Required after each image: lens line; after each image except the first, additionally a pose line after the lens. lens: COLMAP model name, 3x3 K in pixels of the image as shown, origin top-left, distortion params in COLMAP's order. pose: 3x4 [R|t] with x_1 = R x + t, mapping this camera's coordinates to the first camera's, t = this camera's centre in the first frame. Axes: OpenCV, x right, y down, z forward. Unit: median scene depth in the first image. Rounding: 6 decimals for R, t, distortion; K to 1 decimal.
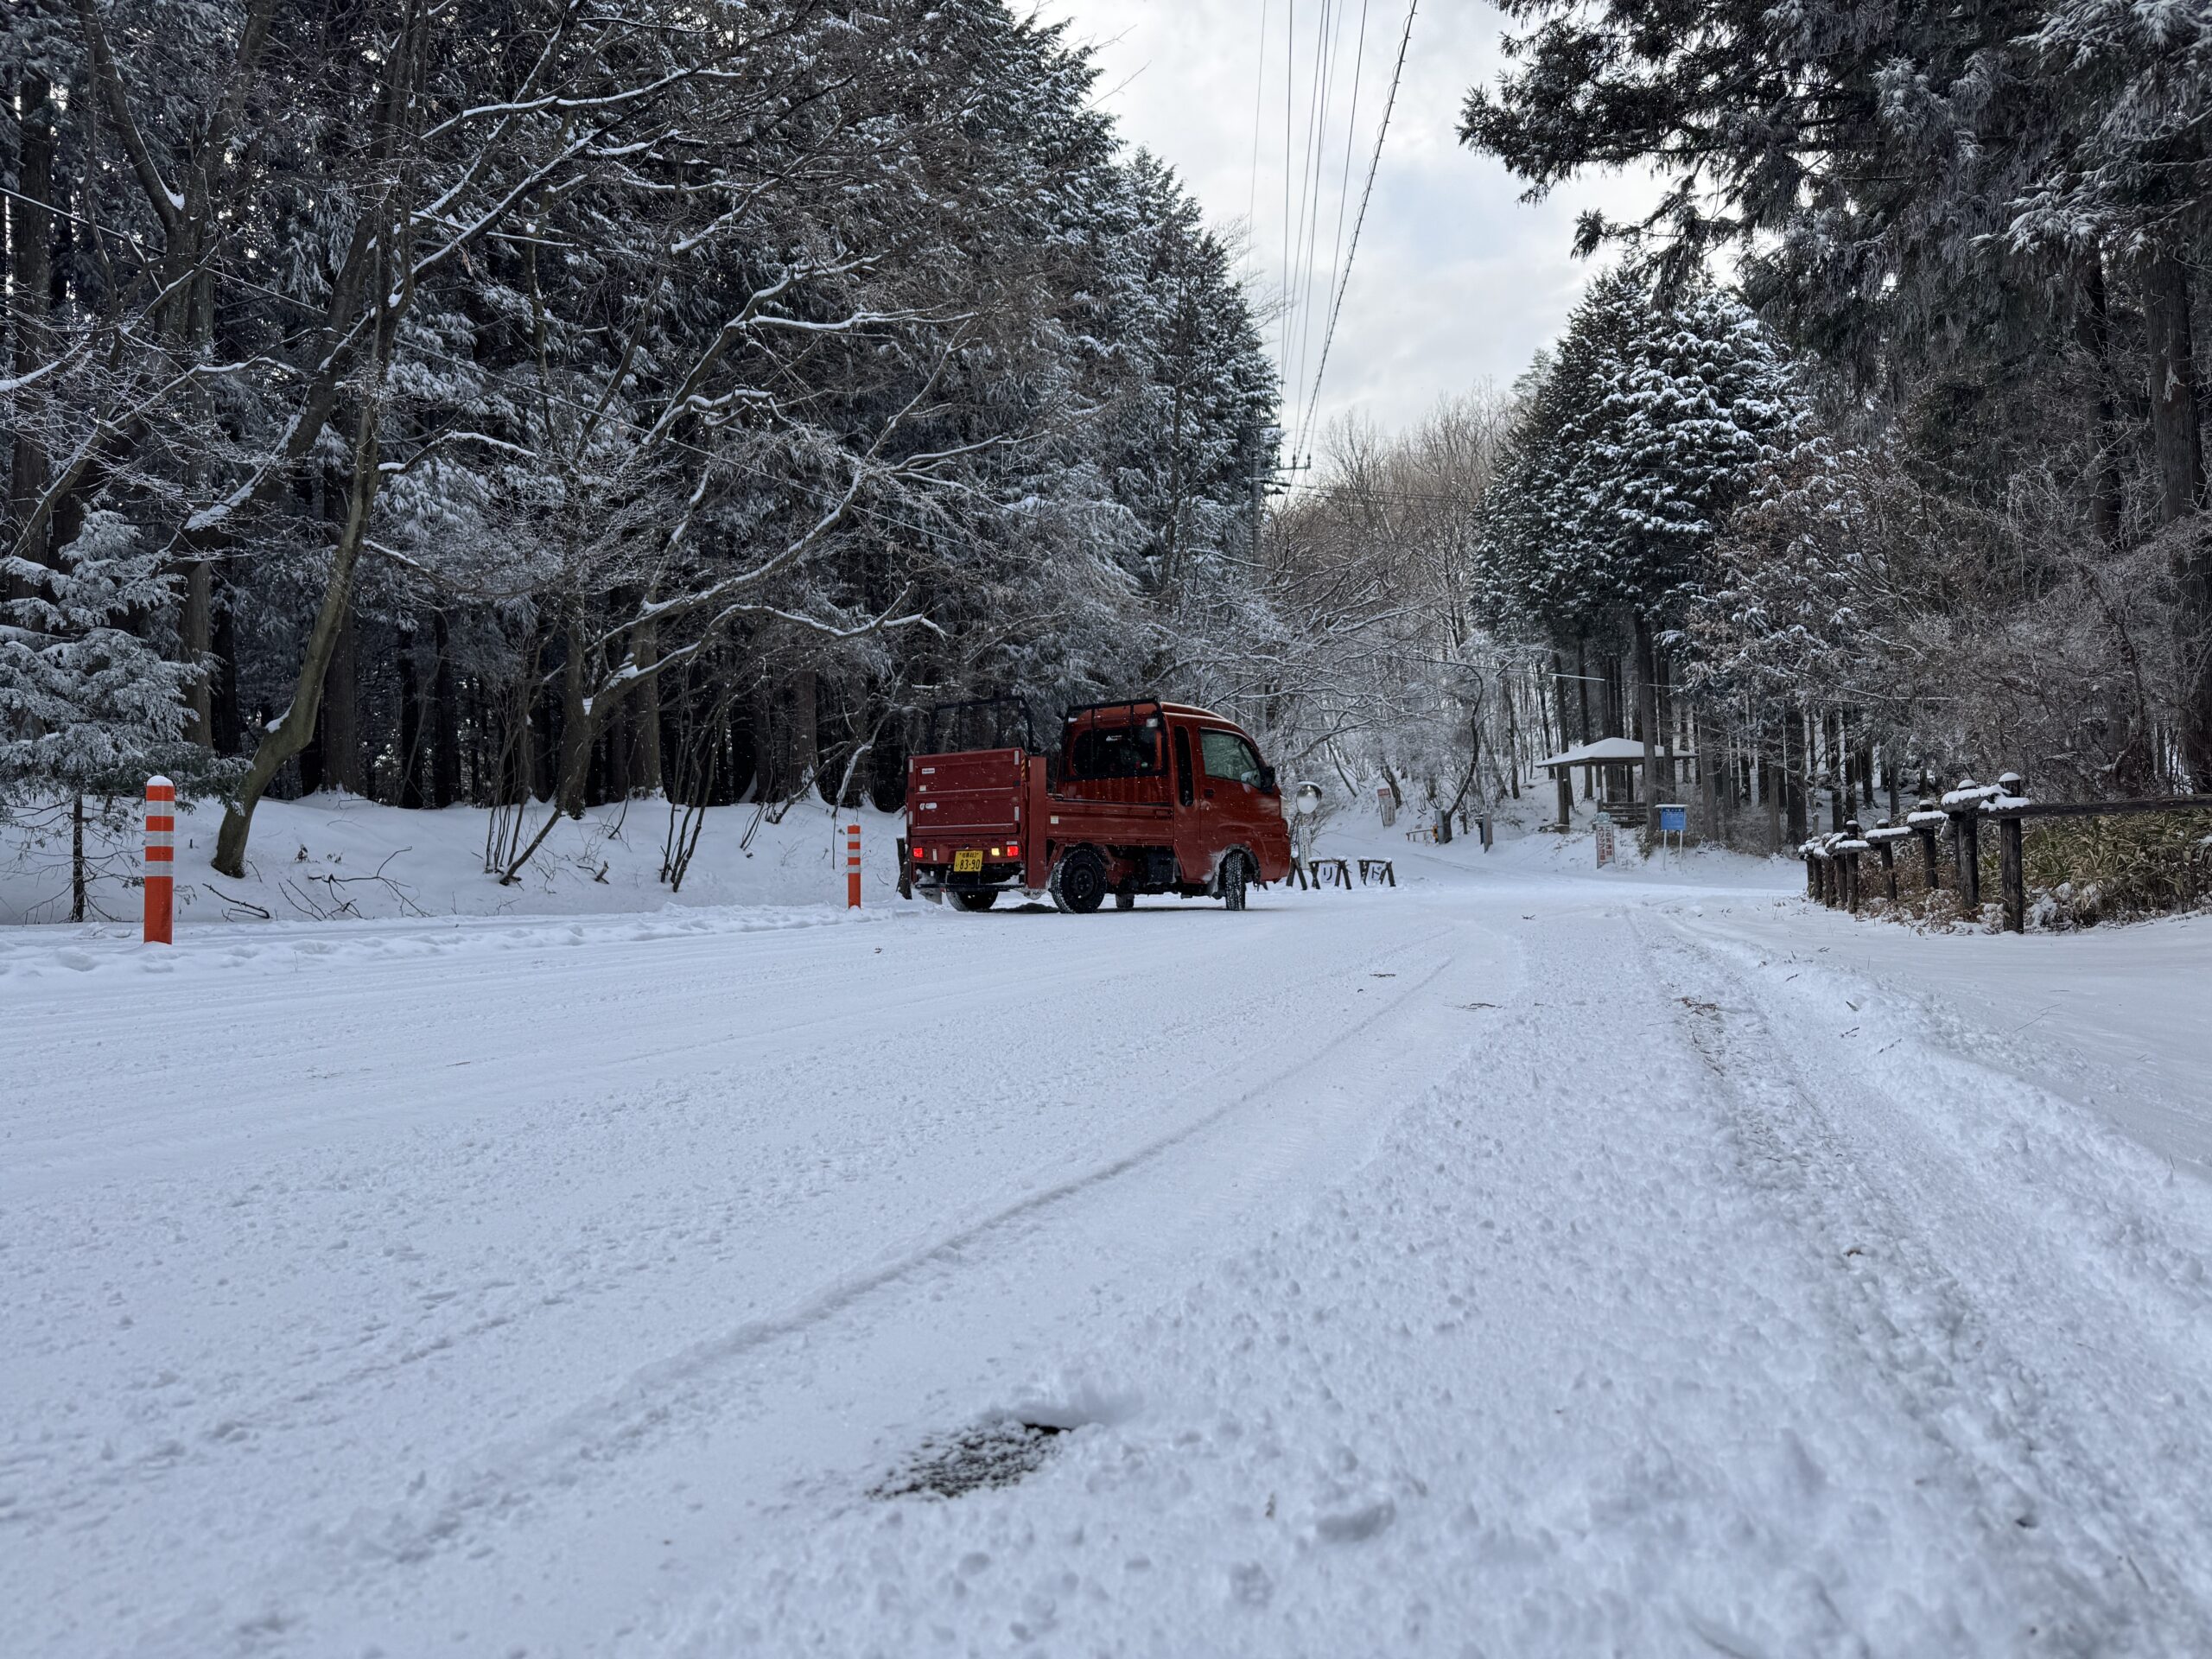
lens RADIAL K [[1582.5, 0, 1105.6], [0, 1582.5, 725.3], [0, 0, 1]] dist [-0.003508, -0.003610]
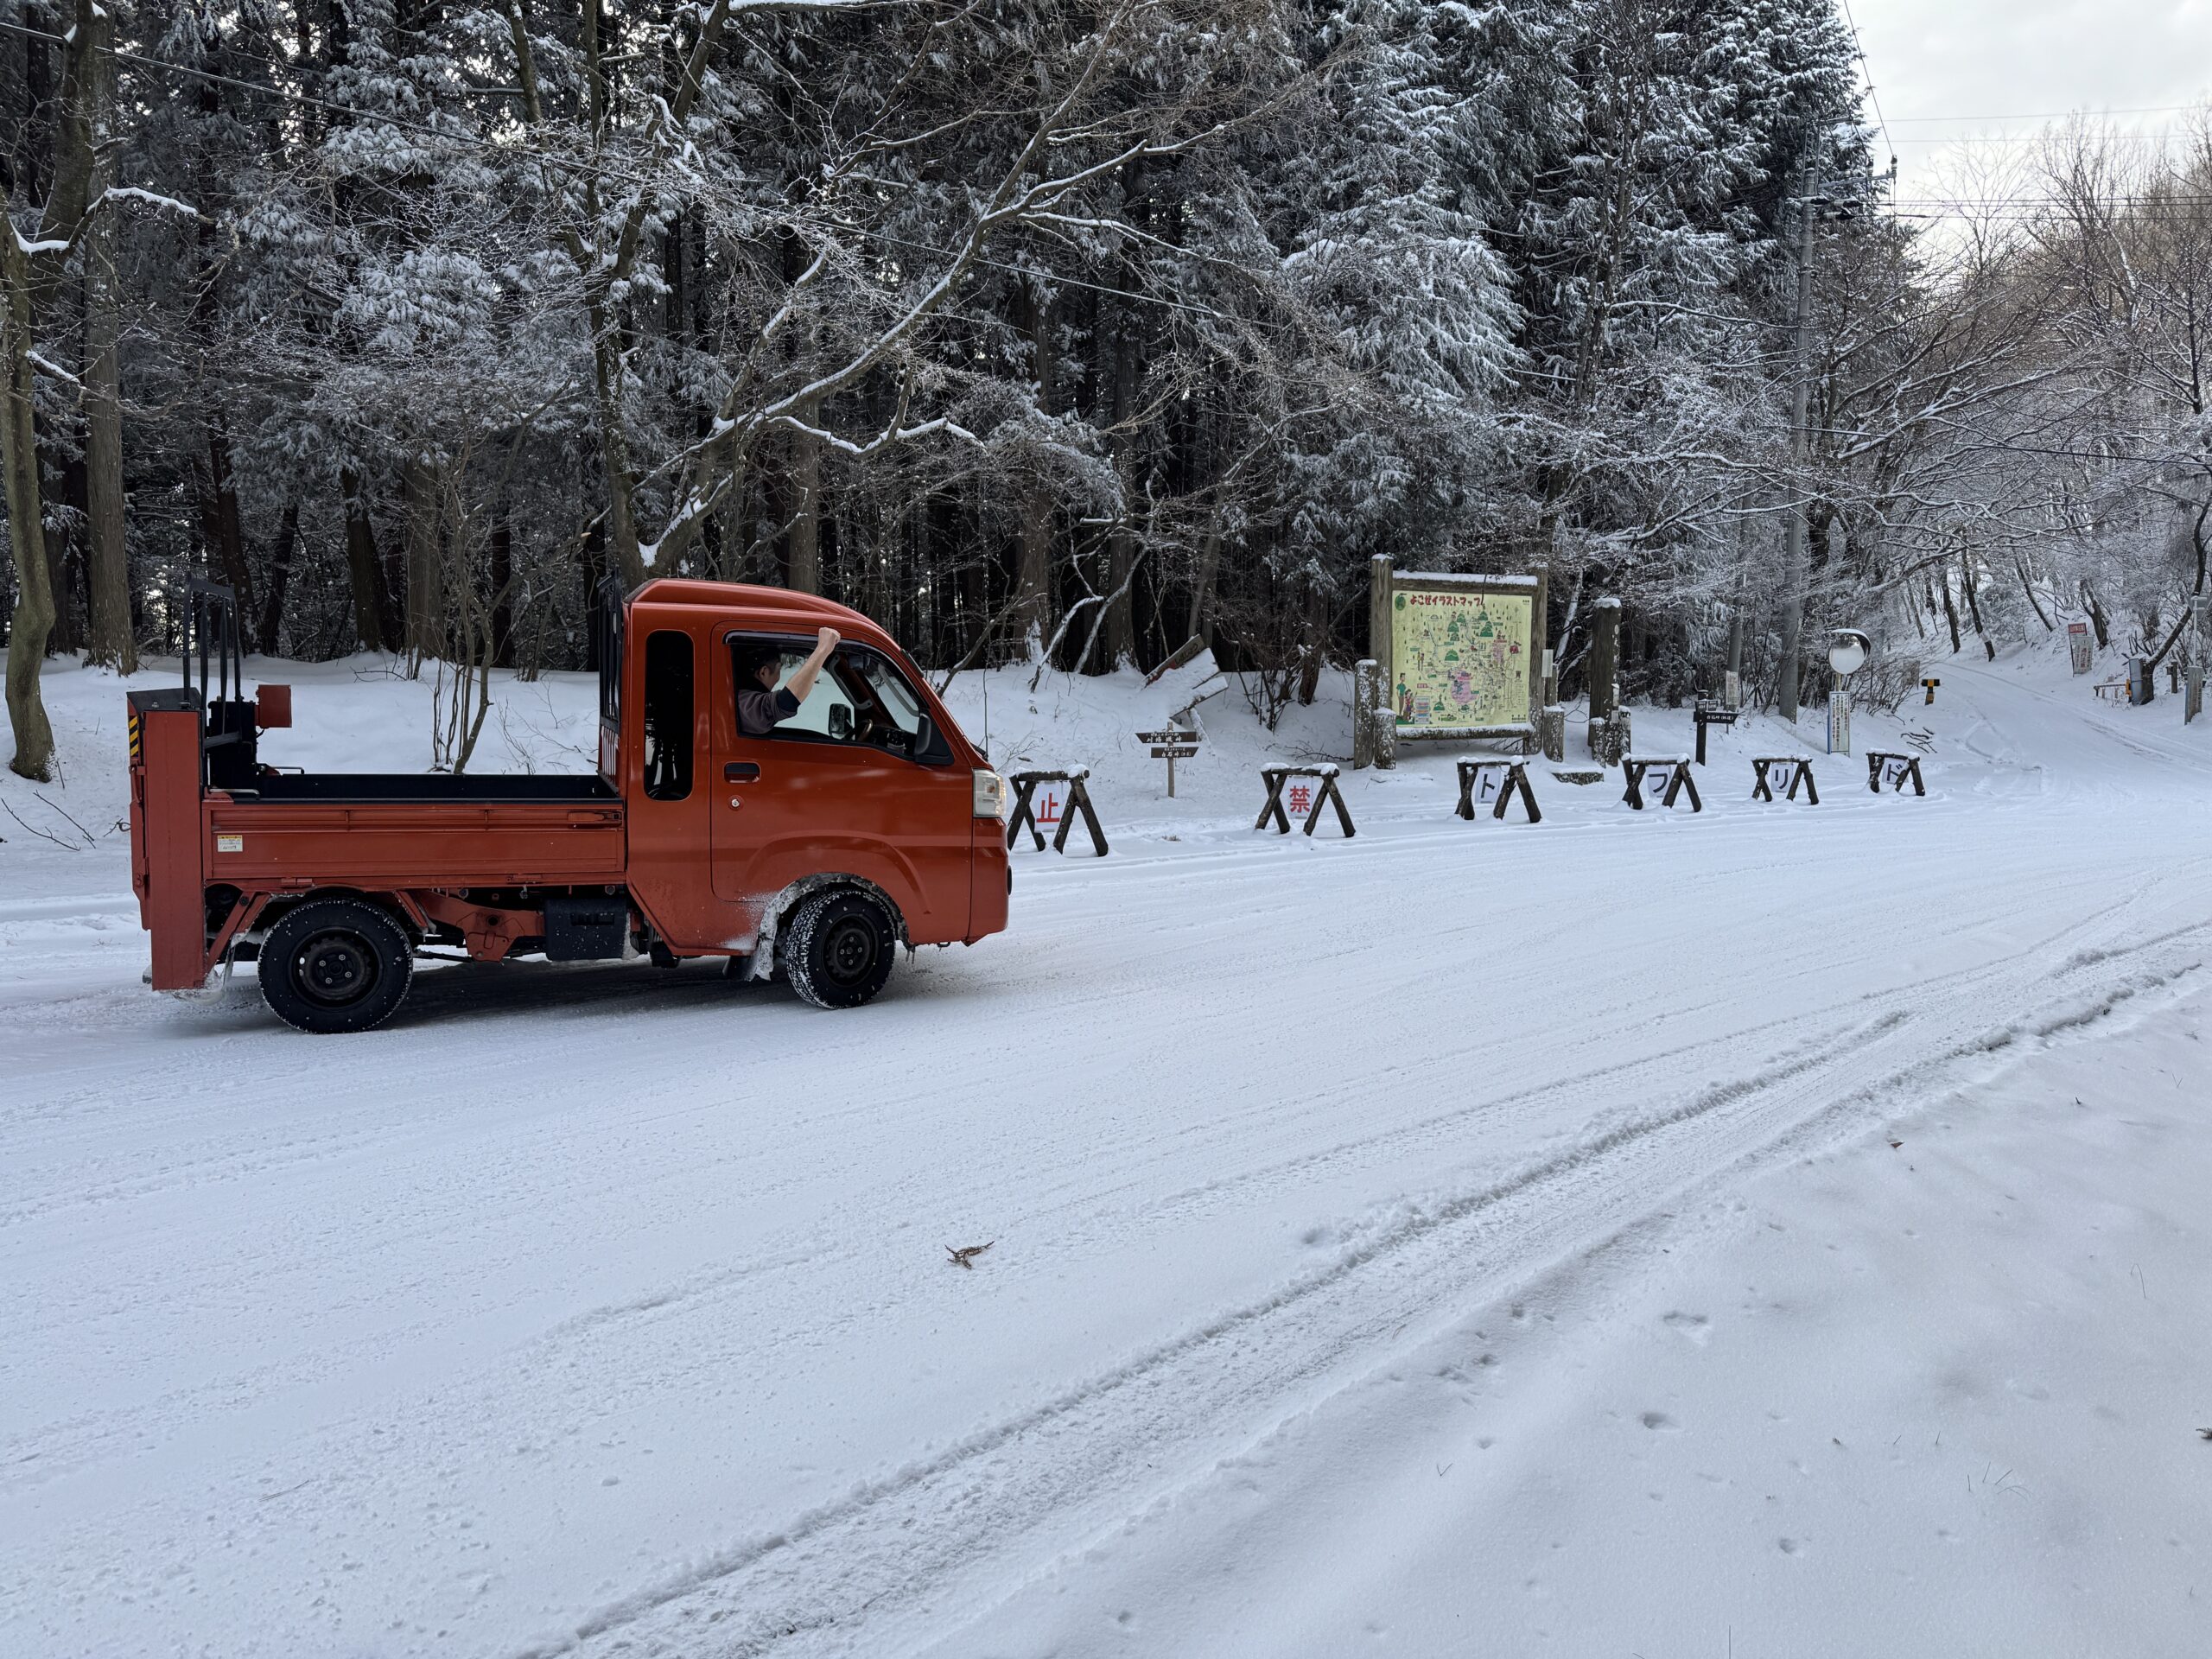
lens RADIAL K [[1582.5, 0, 1105.6], [0, 1582.5, 725.3], [0, 0, 1]] dist [-0.003508, -0.003610]
pose [[0.905568, 0.035473, -0.422715, 0.123997], [0.015038, 0.993186, 0.115562, -0.008077], [0.423935, -0.111006, 0.898864, 0.211121]]
